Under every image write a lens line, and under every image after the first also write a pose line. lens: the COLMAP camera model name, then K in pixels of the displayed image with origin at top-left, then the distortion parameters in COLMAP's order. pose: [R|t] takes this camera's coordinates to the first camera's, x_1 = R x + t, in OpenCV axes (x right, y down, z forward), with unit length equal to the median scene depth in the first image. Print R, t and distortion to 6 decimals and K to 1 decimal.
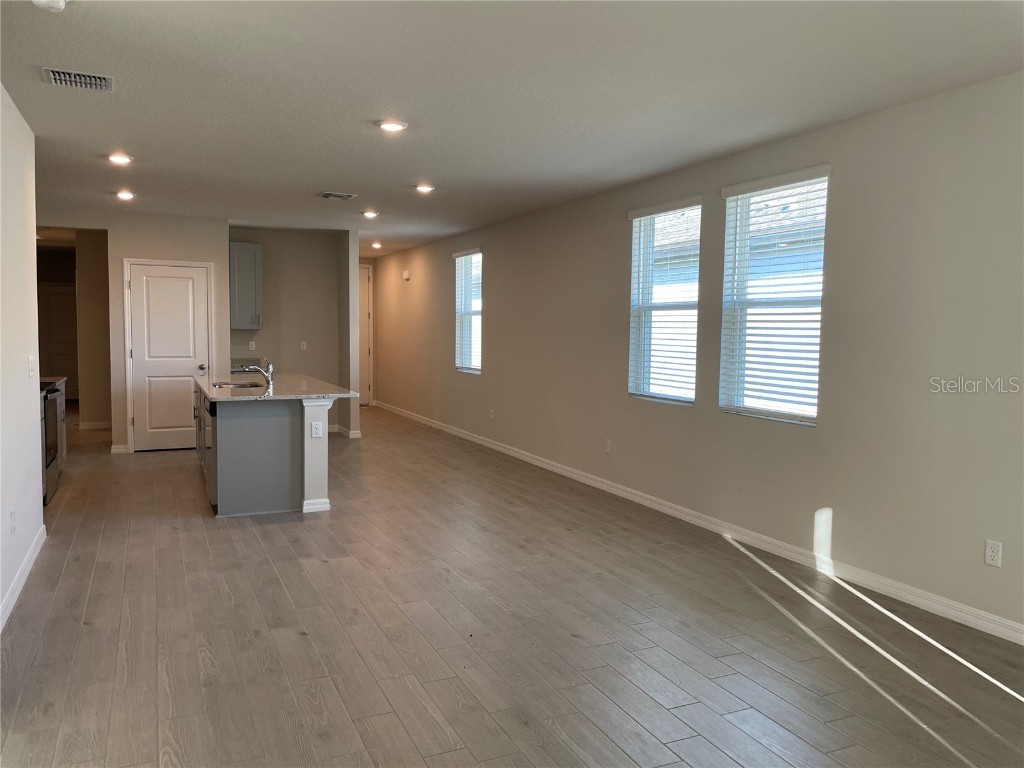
lens RADIAL K [[768.4, 0, 512.5], [0, 768.4, 379.3], [0, 0, 1]] dist [0.052048, -0.056860]
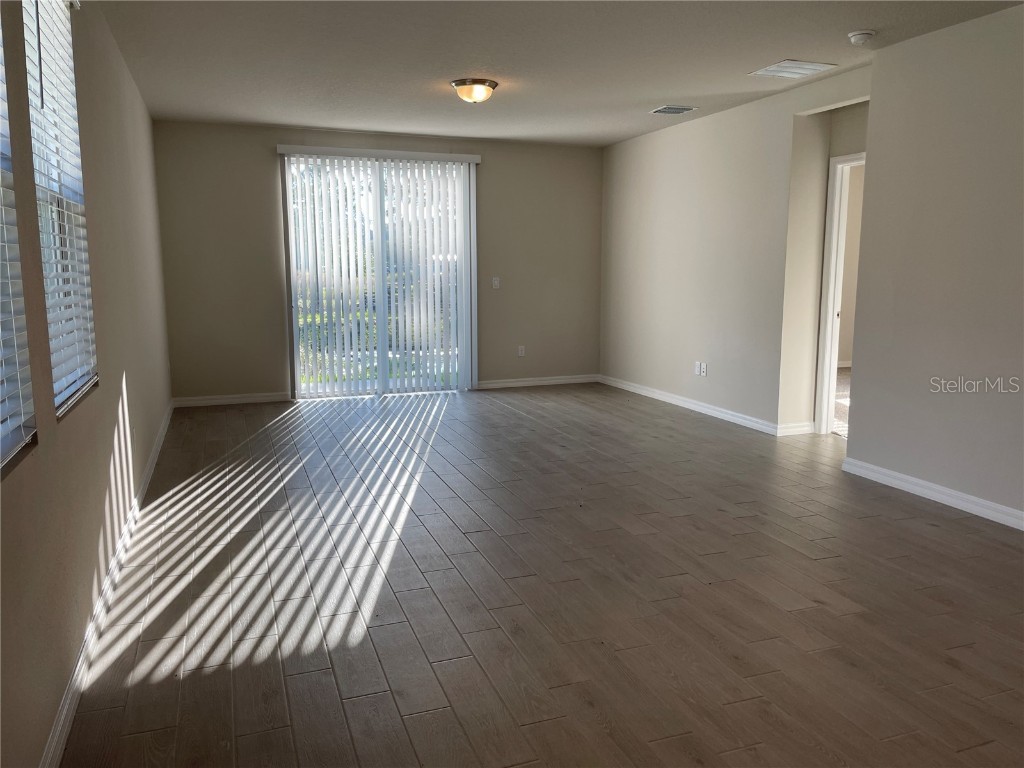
lens RADIAL K [[768.4, 0, 517.3], [0, 768.4, 383.4], [0, 0, 1]] dist [0.052048, -0.056860]
pose [[-0.997178, -0.025382, 0.070649, -0.014034], [-0.009437, 0.976026, 0.217450, -0.048626], [-0.074475, 0.216170, -0.973511, 0.877239]]
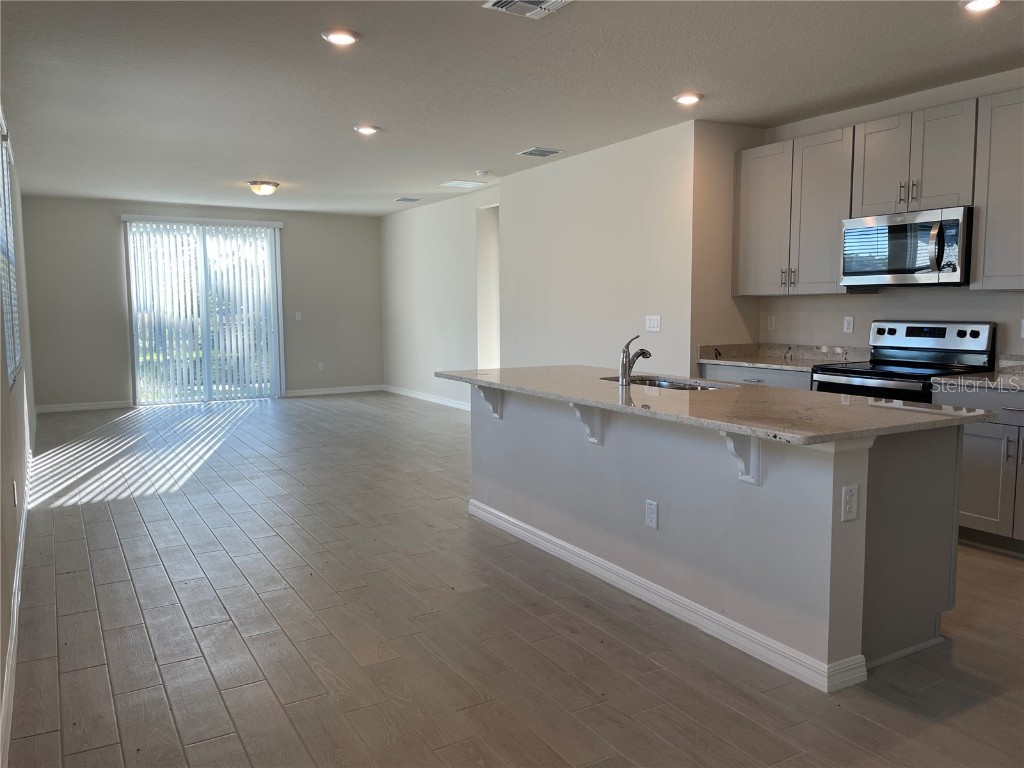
lens RADIAL K [[768.4, 0, 510.4], [0, 768.4, 381.7], [0, 0, 1]] dist [0.052048, -0.056860]
pose [[-0.994840, -0.000513, -0.101452, -0.072770], [-0.017118, 0.986498, 0.162874, -0.058450], [0.099998, 0.163770, -0.981417, 1.044211]]
